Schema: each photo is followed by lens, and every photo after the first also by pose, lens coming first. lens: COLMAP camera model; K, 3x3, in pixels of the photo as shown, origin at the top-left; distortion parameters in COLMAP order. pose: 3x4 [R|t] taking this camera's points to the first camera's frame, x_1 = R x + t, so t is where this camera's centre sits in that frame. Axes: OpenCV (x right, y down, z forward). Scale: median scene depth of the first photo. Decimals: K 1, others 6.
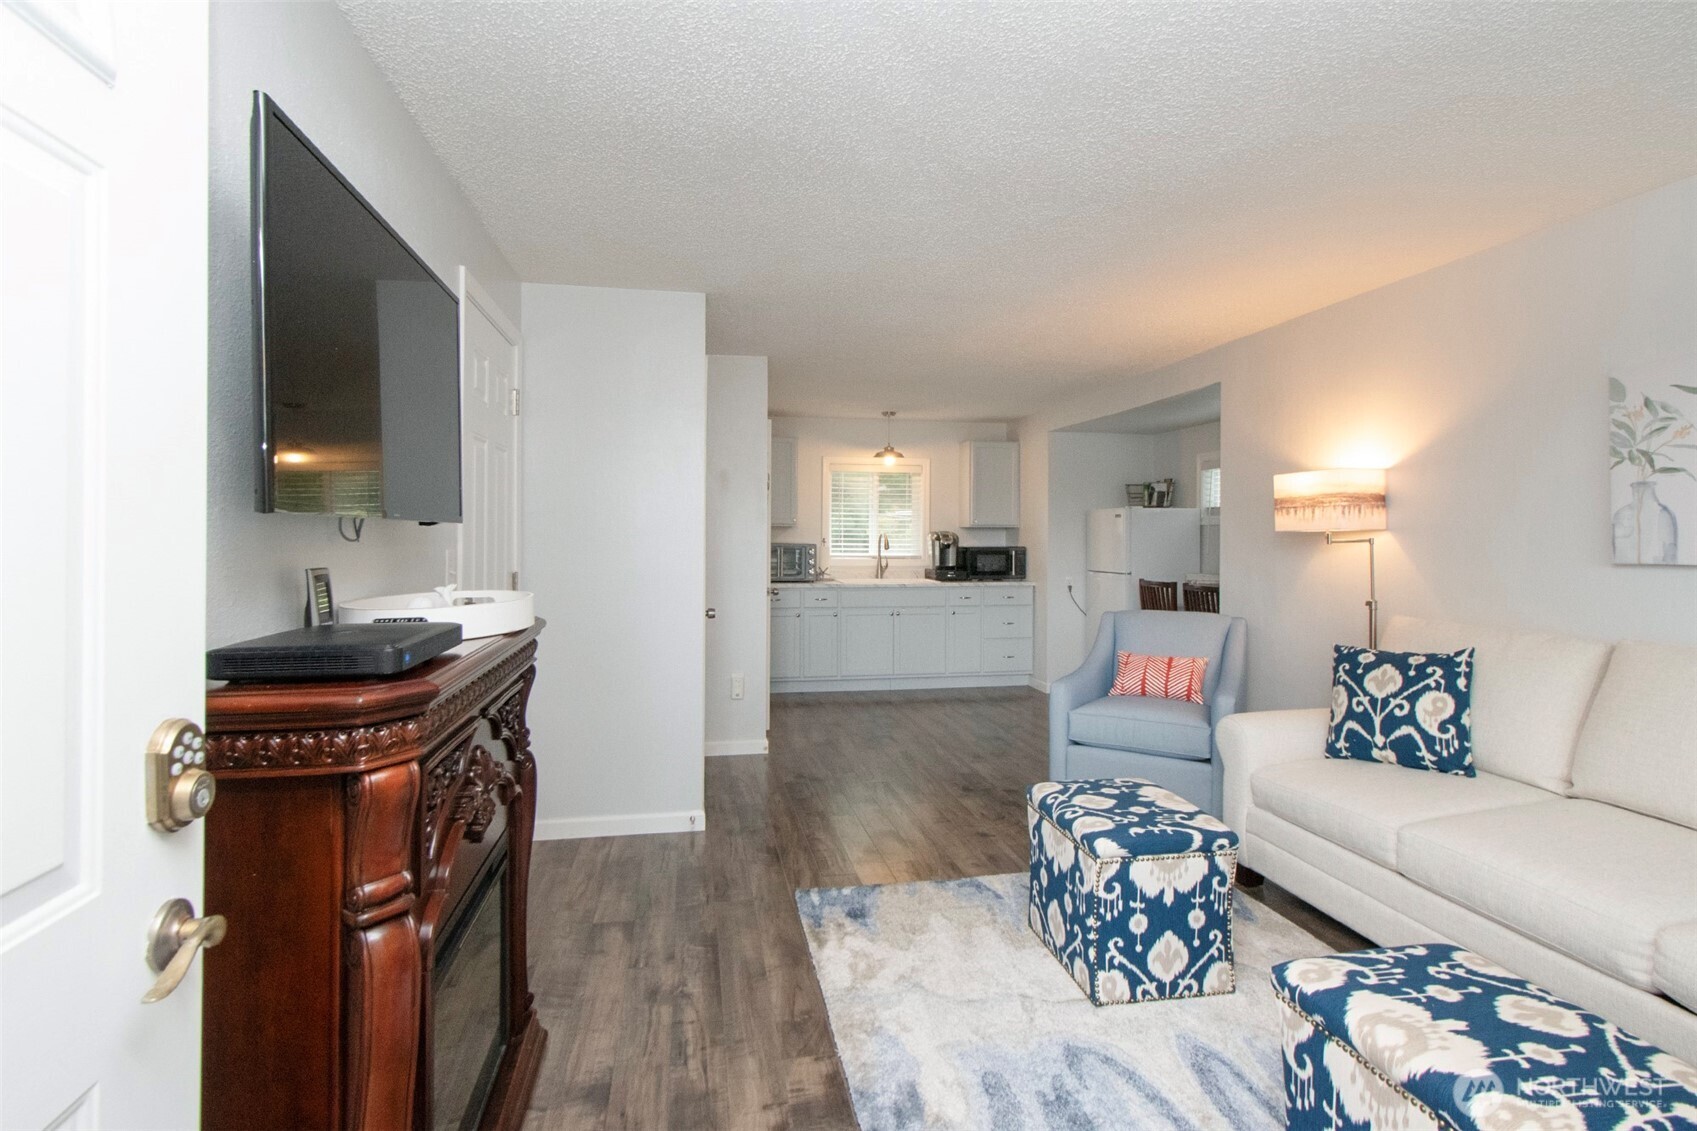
lens RADIAL K [[815.1, 0, 842.1], [0, 815.1, 533.3], [0, 0, 1]] dist [0.002597, -0.000266]
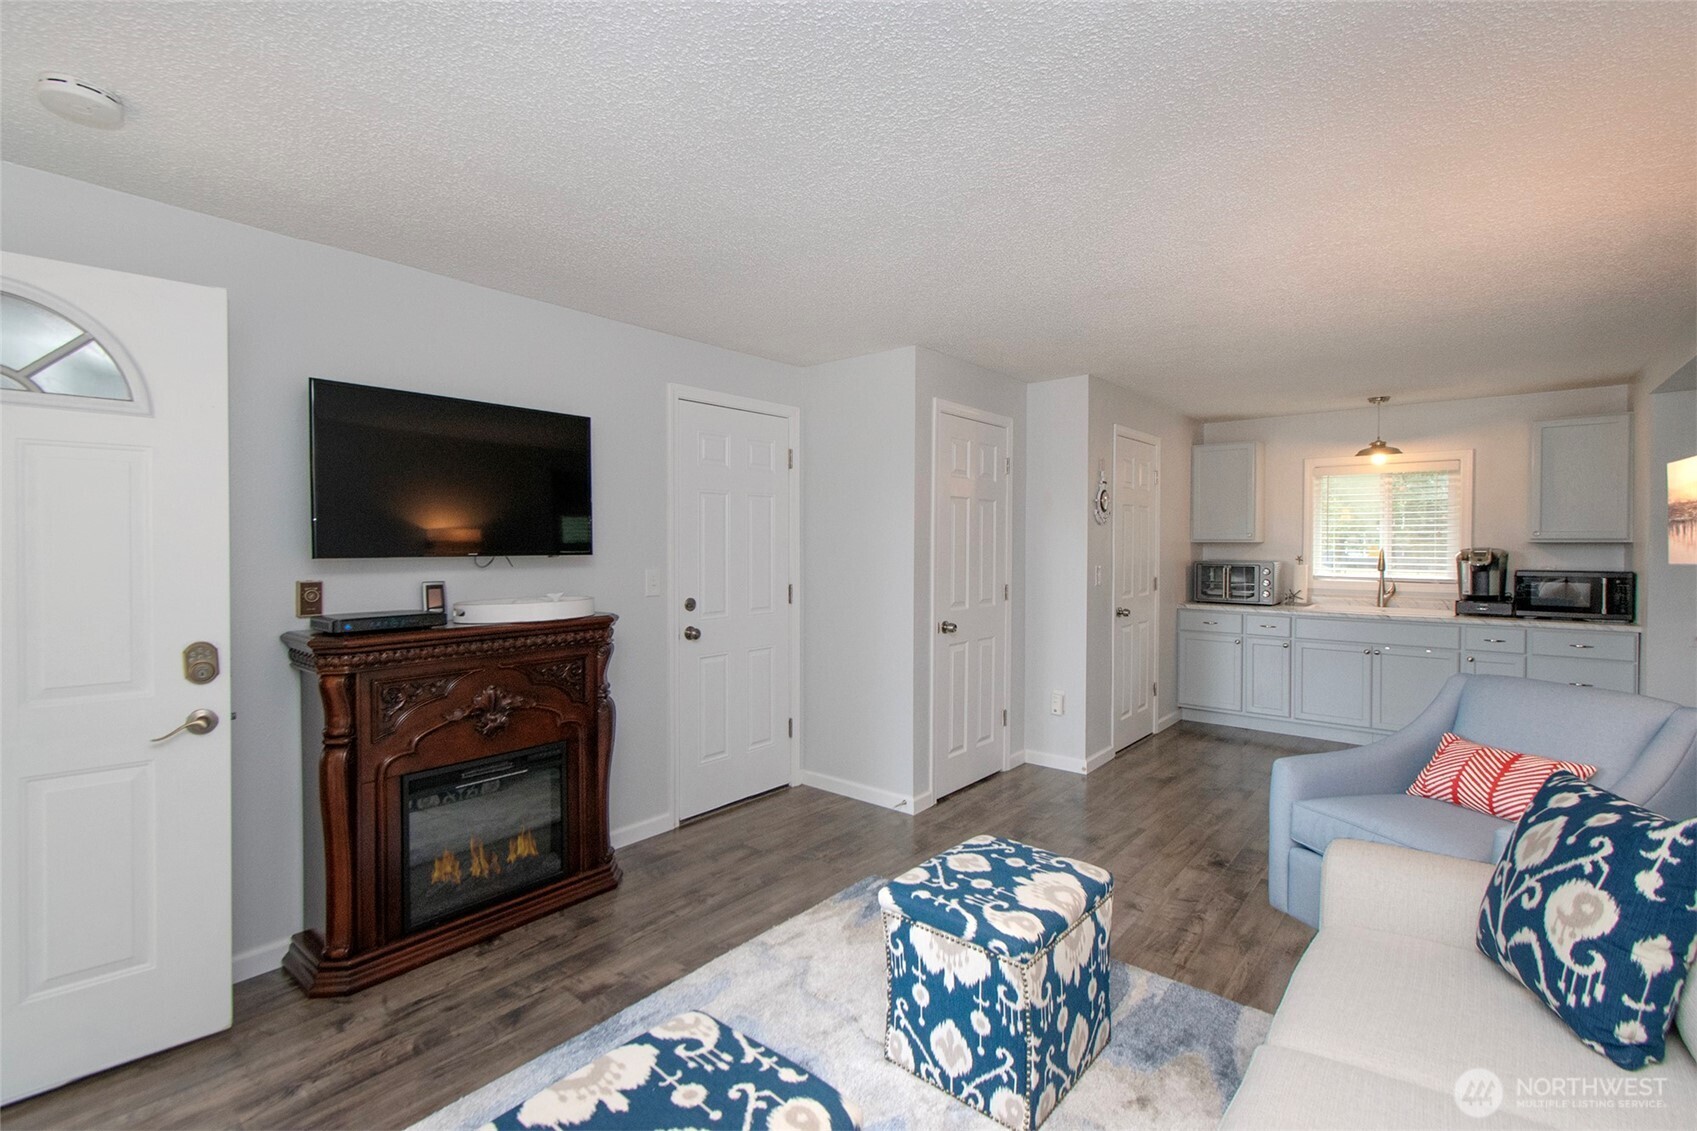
lens RADIAL K [[767.1, 0, 837.6], [0, 767.1, 555.9], [0, 0, 1]] dist [-0.000842, -0.000656]
pose [[0.633186, 0.010852, -0.773924, 0.818608], [0.003654, 0.999849, 0.017010, -0.025913], [0.773991, -0.013599, 0.633051, 0.328448]]
